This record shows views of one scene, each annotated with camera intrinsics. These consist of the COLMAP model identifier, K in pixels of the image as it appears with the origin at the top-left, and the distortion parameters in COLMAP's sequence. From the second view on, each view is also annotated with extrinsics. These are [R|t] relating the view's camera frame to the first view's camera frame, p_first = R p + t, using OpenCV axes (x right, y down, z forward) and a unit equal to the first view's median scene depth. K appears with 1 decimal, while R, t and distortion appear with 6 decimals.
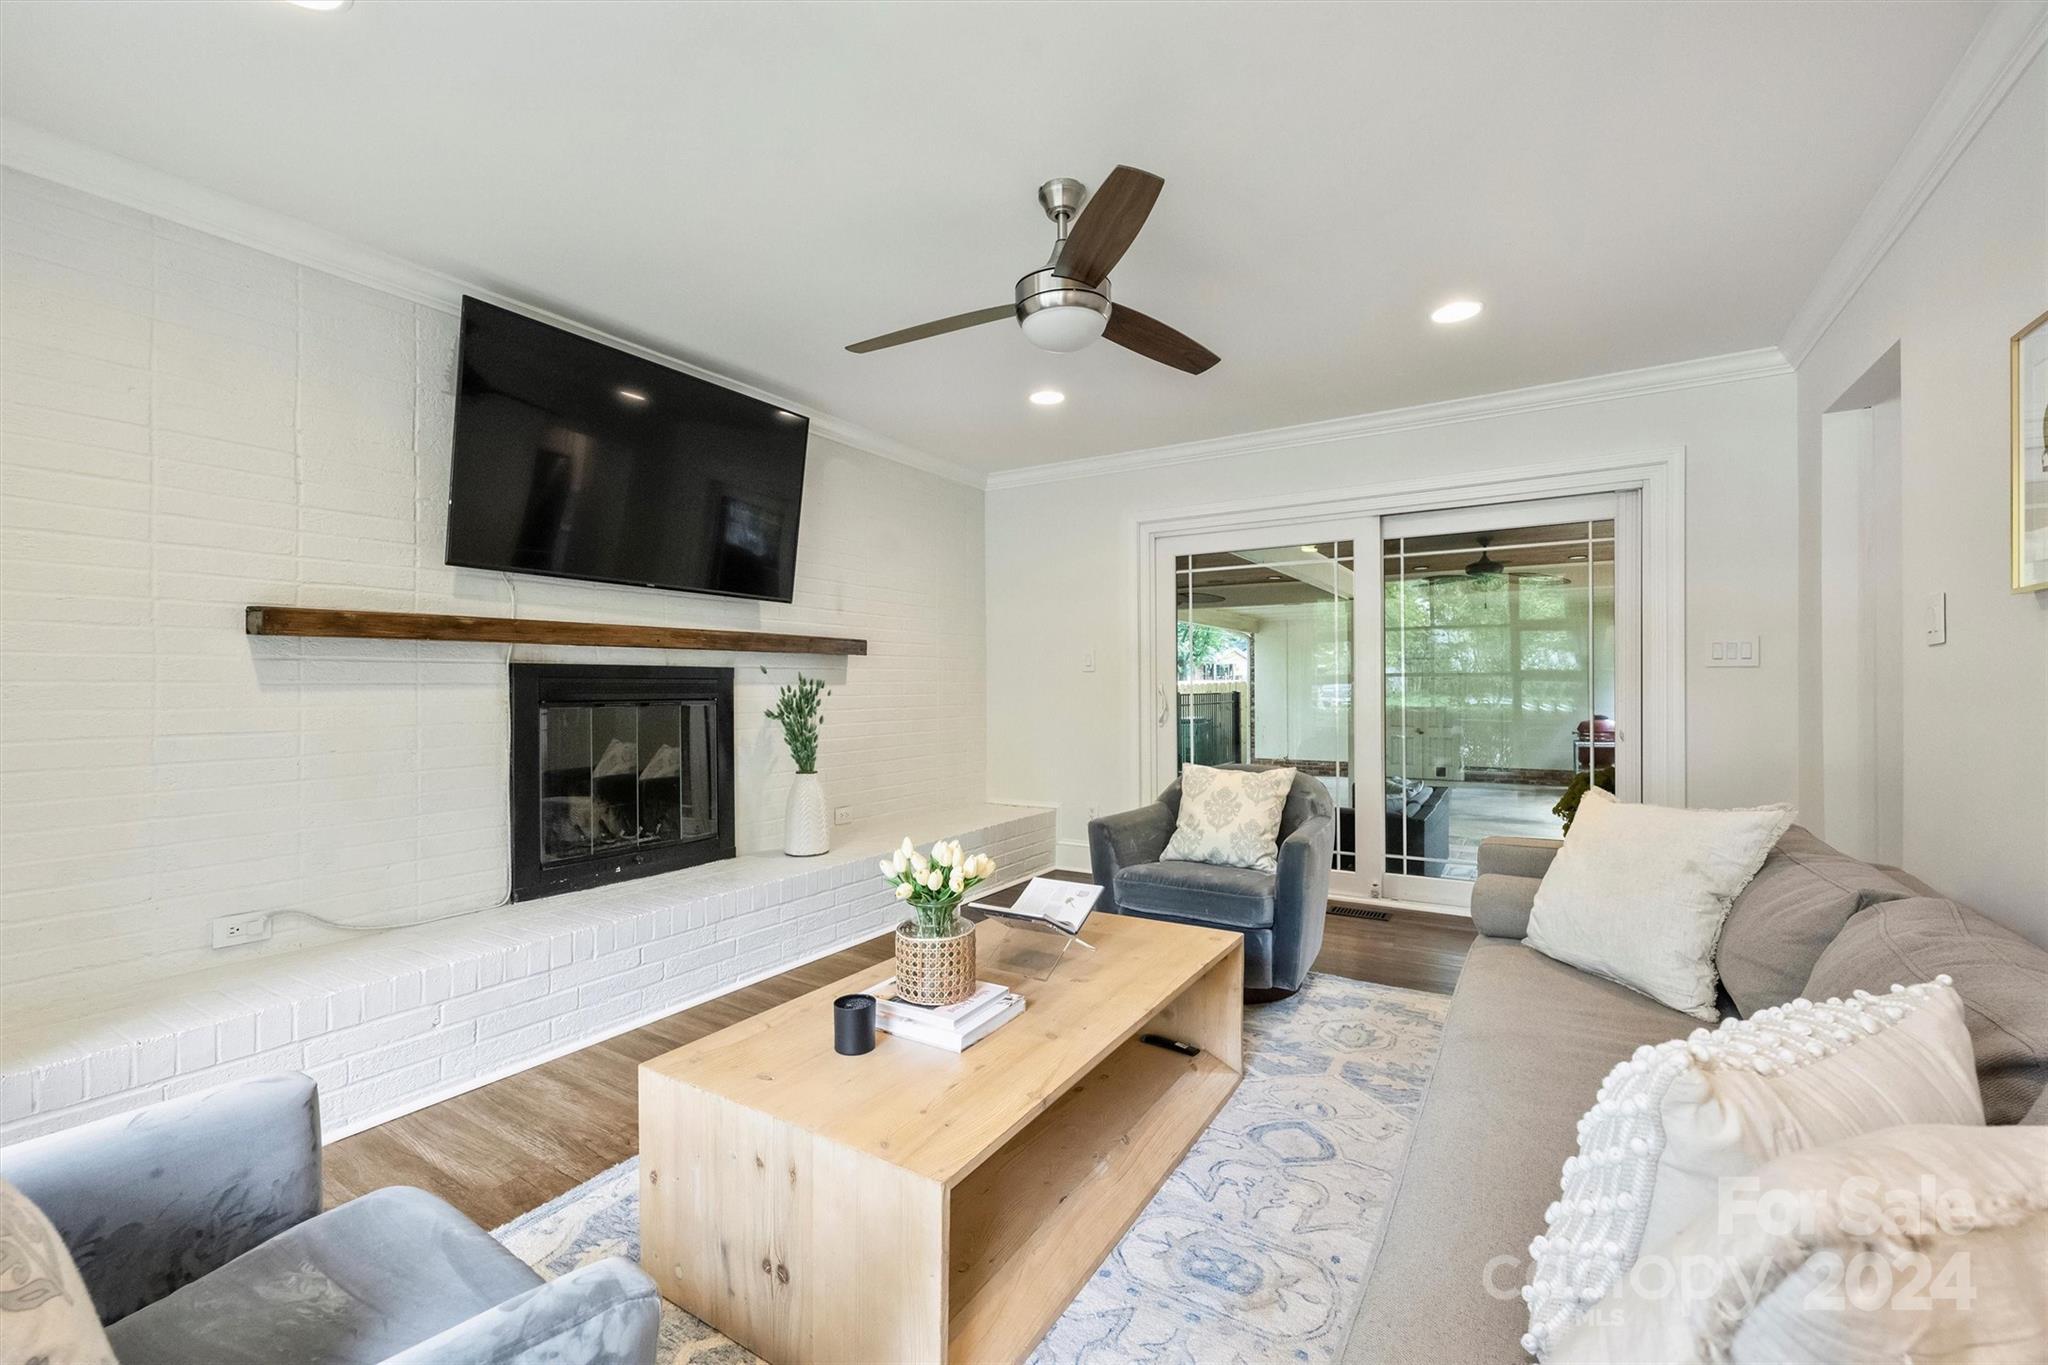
lens RADIAL K [[860.8, 0, 1024.2], [0, 860.8, 688.2], [0, 0, 1]] dist [-0.002177, -0.000207]
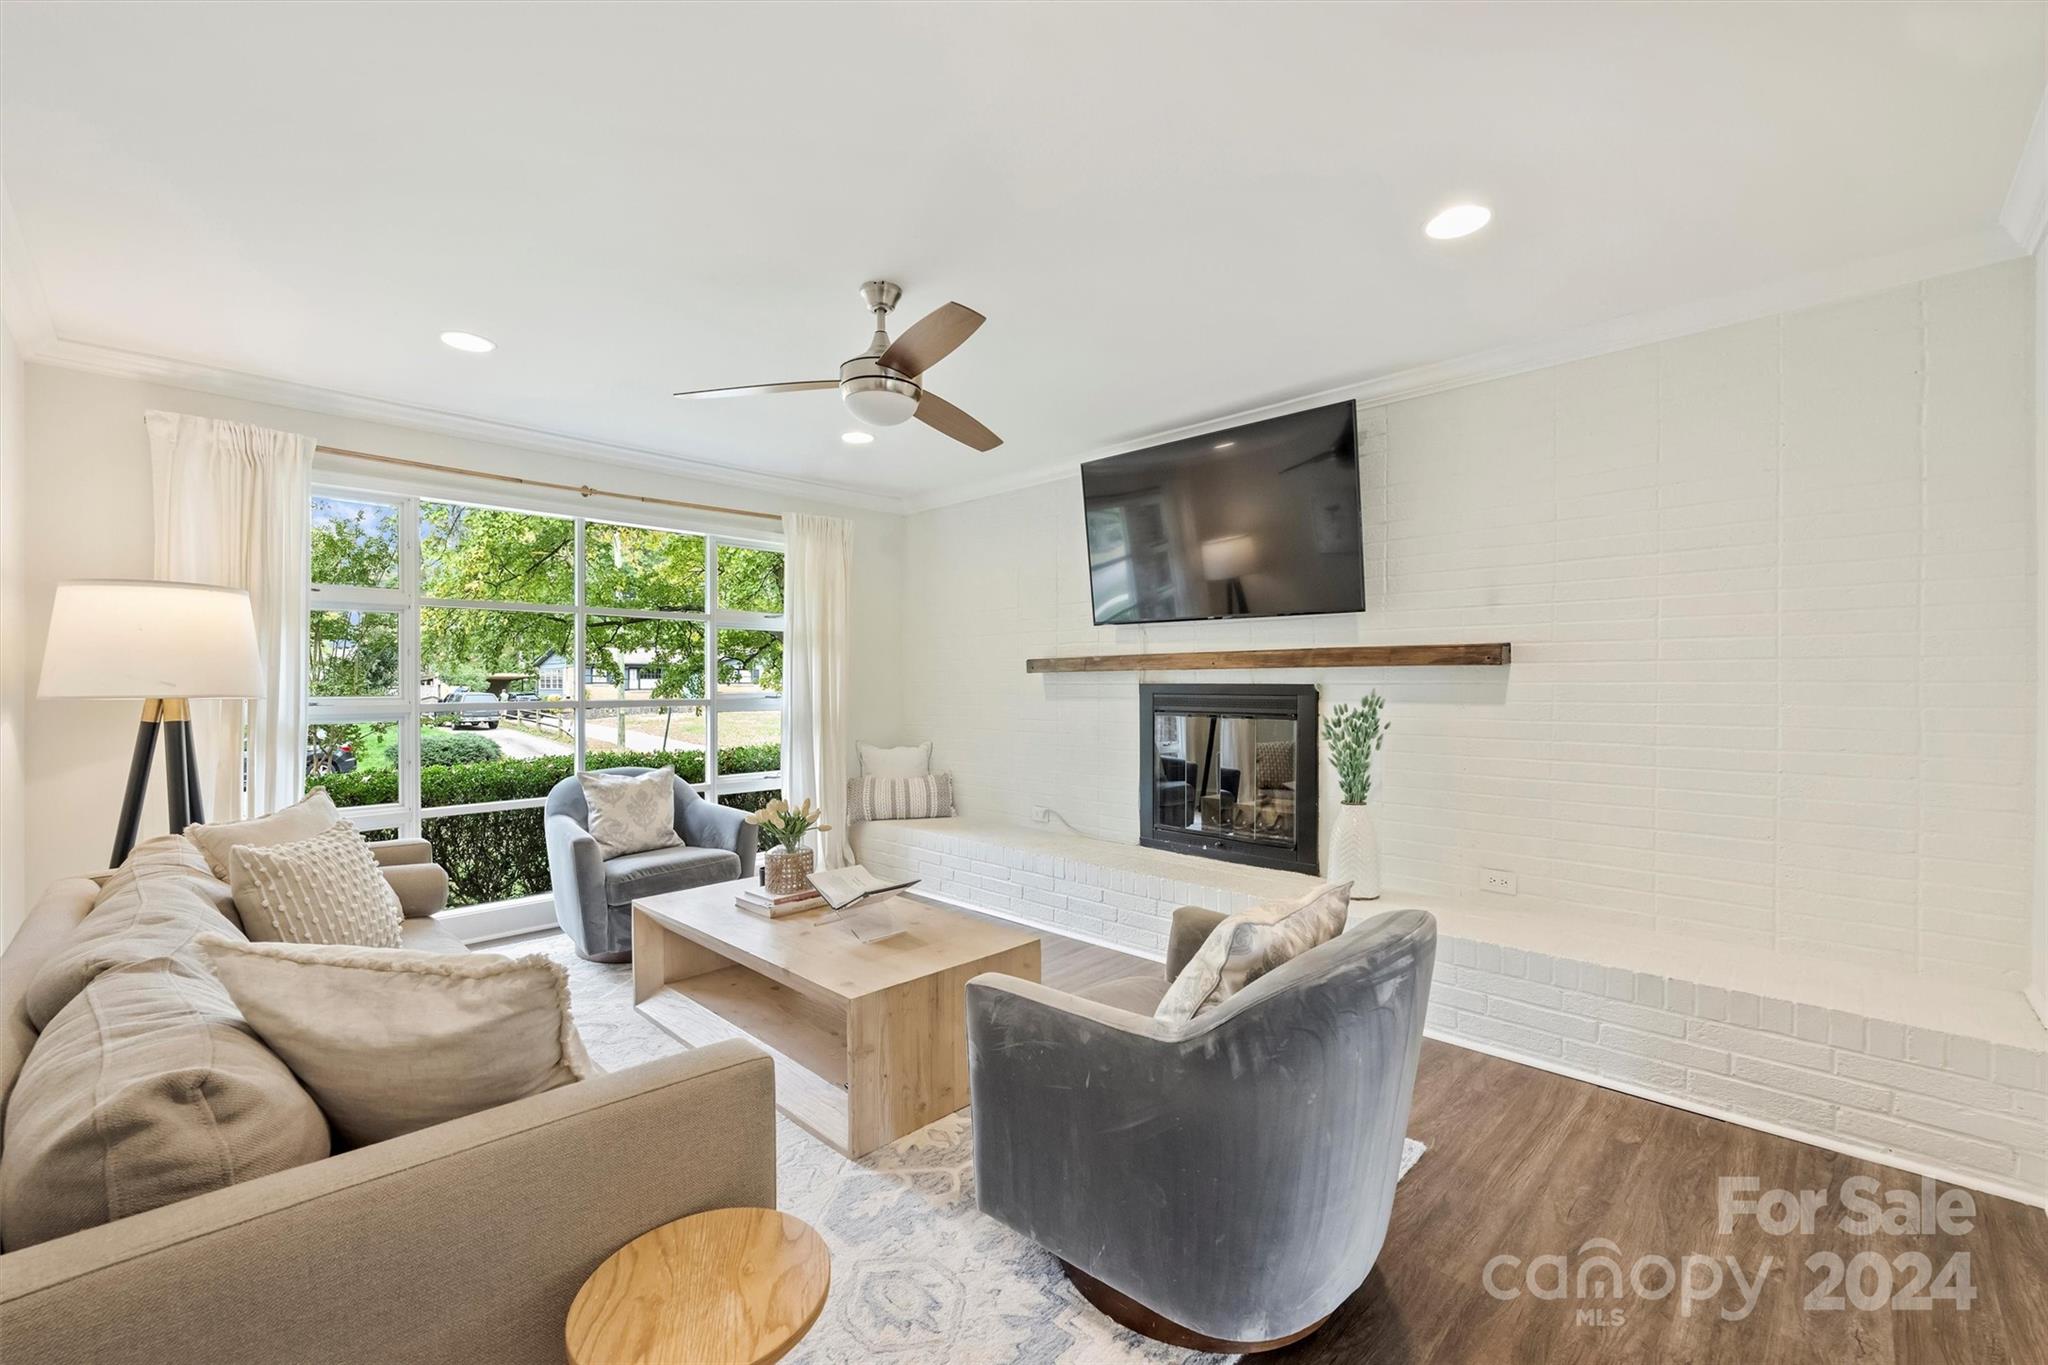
lens RADIAL K [[829.6, 0, 1013.4], [0, 829.6, 687.4], [0, 0, 1]] dist [-0.000950, 0.000004]
pose [[-0.213884, 0.012531, -0.976779, 0.780152], [-0.002312, 0.999908, 0.013334, -0.037720], [0.976856, 0.005110, -0.213835, 0.995640]]
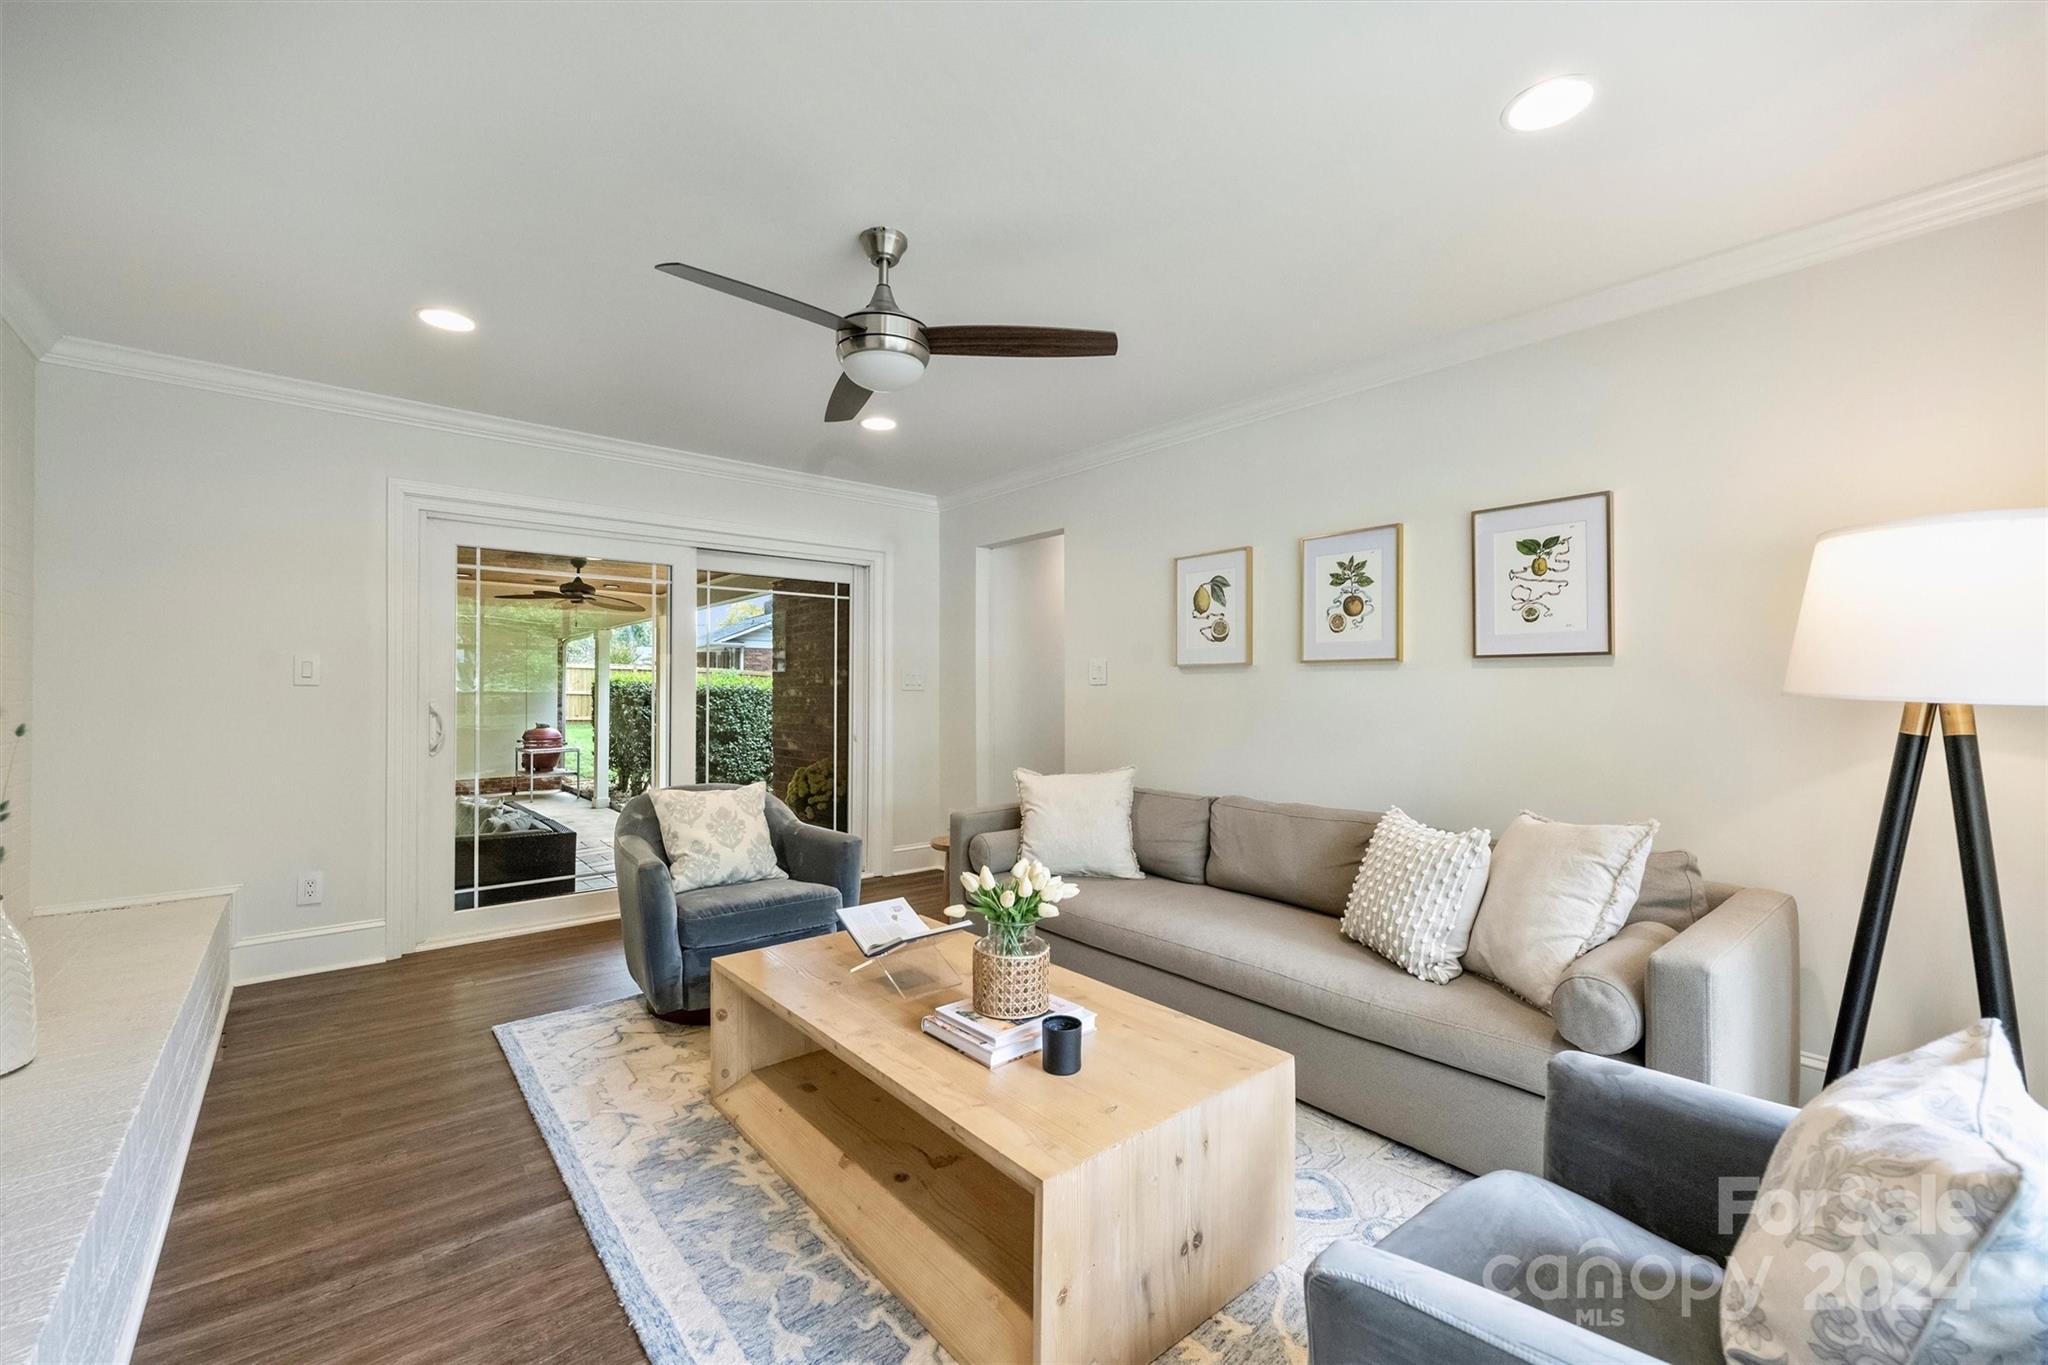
lens RADIAL K [[829.6, 0, 1013.4], [0, 829.6, 687.4], [0, 0, 1]] dist [-0.000950, 0.000004]
pose [[0.304727, 0.009183, 0.952395, -0.599086], [0.001009, 0.999950, -0.009965, -0.016032], [-0.952439, 0.003998, 0.304703, 0.381099]]
